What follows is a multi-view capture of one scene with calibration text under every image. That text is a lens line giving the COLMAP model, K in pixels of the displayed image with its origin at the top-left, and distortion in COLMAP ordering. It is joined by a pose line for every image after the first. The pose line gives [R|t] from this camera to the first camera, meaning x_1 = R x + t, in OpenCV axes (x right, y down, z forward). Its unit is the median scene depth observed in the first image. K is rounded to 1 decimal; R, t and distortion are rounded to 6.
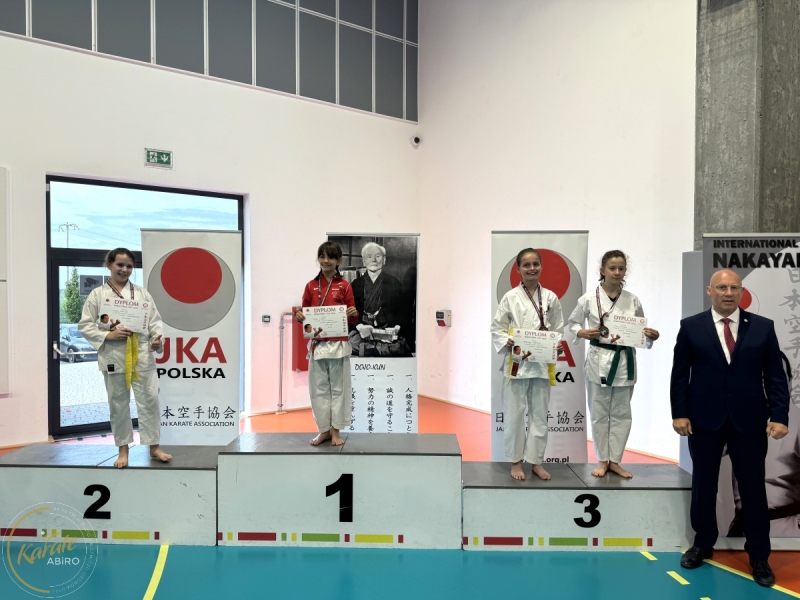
lens RADIAL K [[560.0, 0, 402.7], [0, 560.0, 302.9], [0, 0, 1]] dist [0.032613, -0.032554]
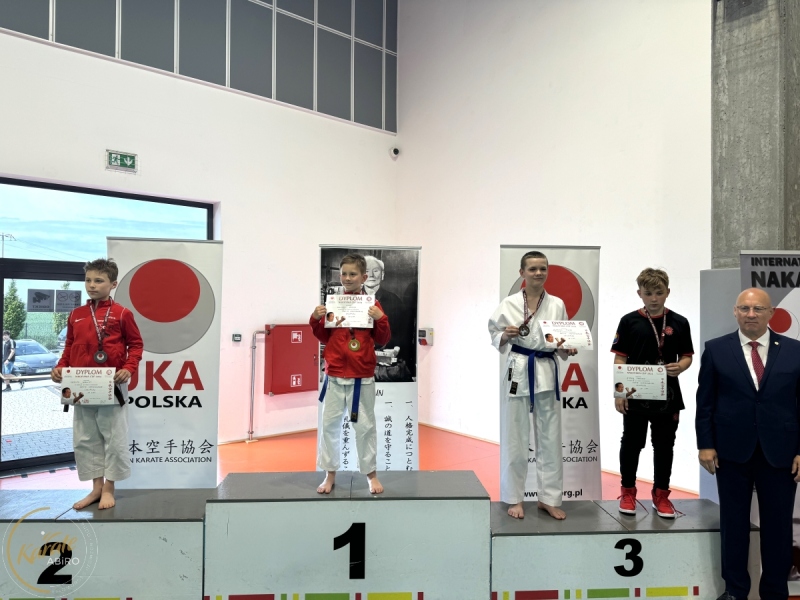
lens RADIAL K [[560.0, 0, 399.0], [0, 560.0, 300.0], [0, 0, 1]] dist [0.032613, -0.032554]
pose [[0.996840, 0.006139, 0.079200, -0.080578], [-0.003518, 0.999443, -0.033195, -0.006034], [-0.079359, 0.032811, 0.996306, 0.091893]]
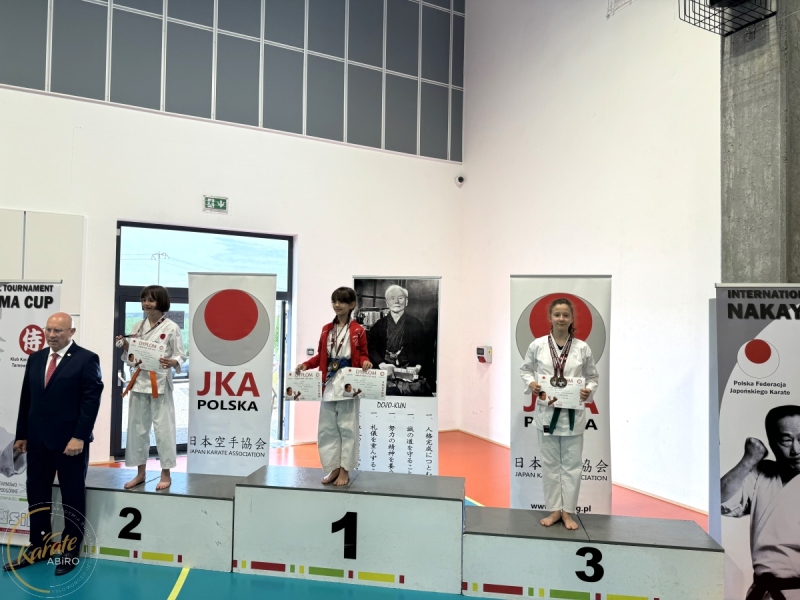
lens RADIAL K [[560.0, 0, 396.3], [0, 560.0, 300.9], [0, 0, 1]] dist [0.032613, -0.032554]
pose [[0.990711, 0.009534, -0.135648, 0.090443], [-0.016578, 0.998567, -0.050890, -0.026161], [0.134969, 0.052666, 0.989449, -0.033339]]
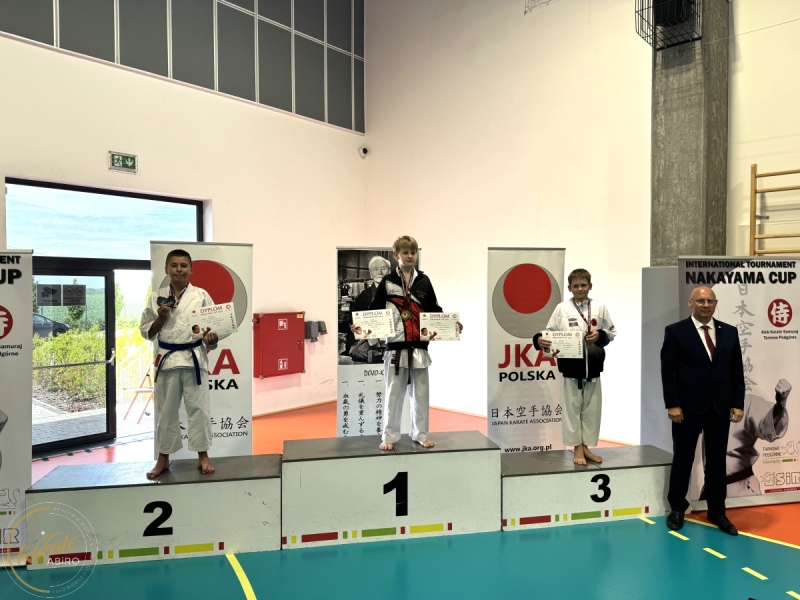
lens RADIAL K [[560.0, 0, 397.9], [0, 560.0, 301.3], [0, 0, 1]] dist [0.032613, -0.032554]
pose [[0.977169, -0.009934, 0.212232, -0.252991], [0.009257, 0.999948, 0.004183, -0.026640], [-0.212263, -0.002123, 0.977210, -0.055409]]
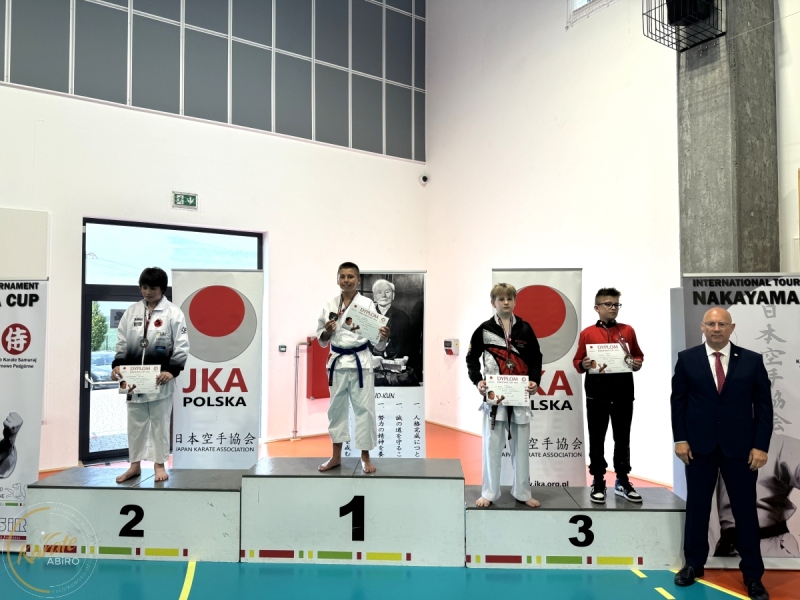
lens RADIAL K [[560.0, 0, 402.3], [0, 560.0, 298.1], [0, 0, 1]] dist [0.032613, -0.032554]
pose [[0.999756, -0.005006, -0.021512, 0.007581], [0.003838, 0.998532, -0.054027, -0.014118], [0.021751, 0.053932, 0.998308, -0.081165]]
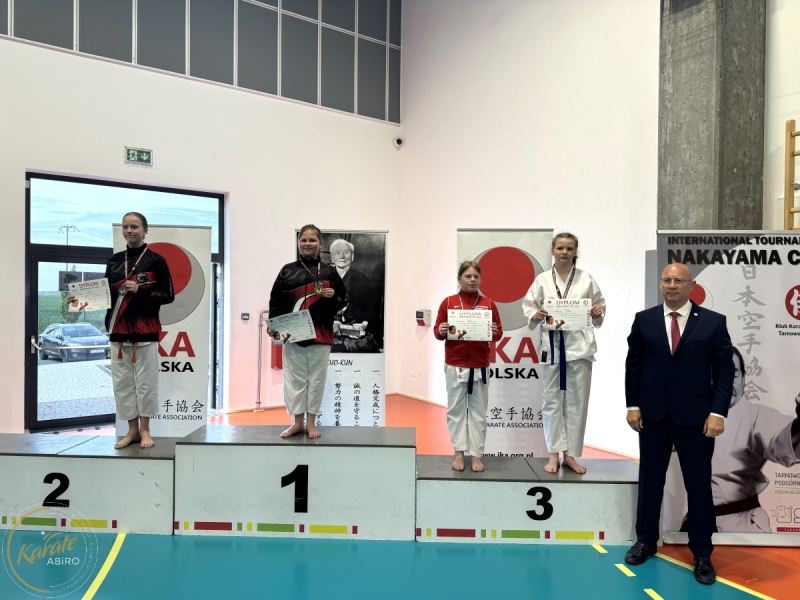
lens RADIAL K [[560.0, 0, 396.8], [0, 560.0, 300.2], [0, 0, 1]] dist [0.032613, -0.032554]
pose [[0.999941, 0.007763, -0.007569, 0.056934], [-0.007856, 0.999893, -0.012379, 0.014615], [0.007472, 0.012438, 0.999895, -0.010198]]
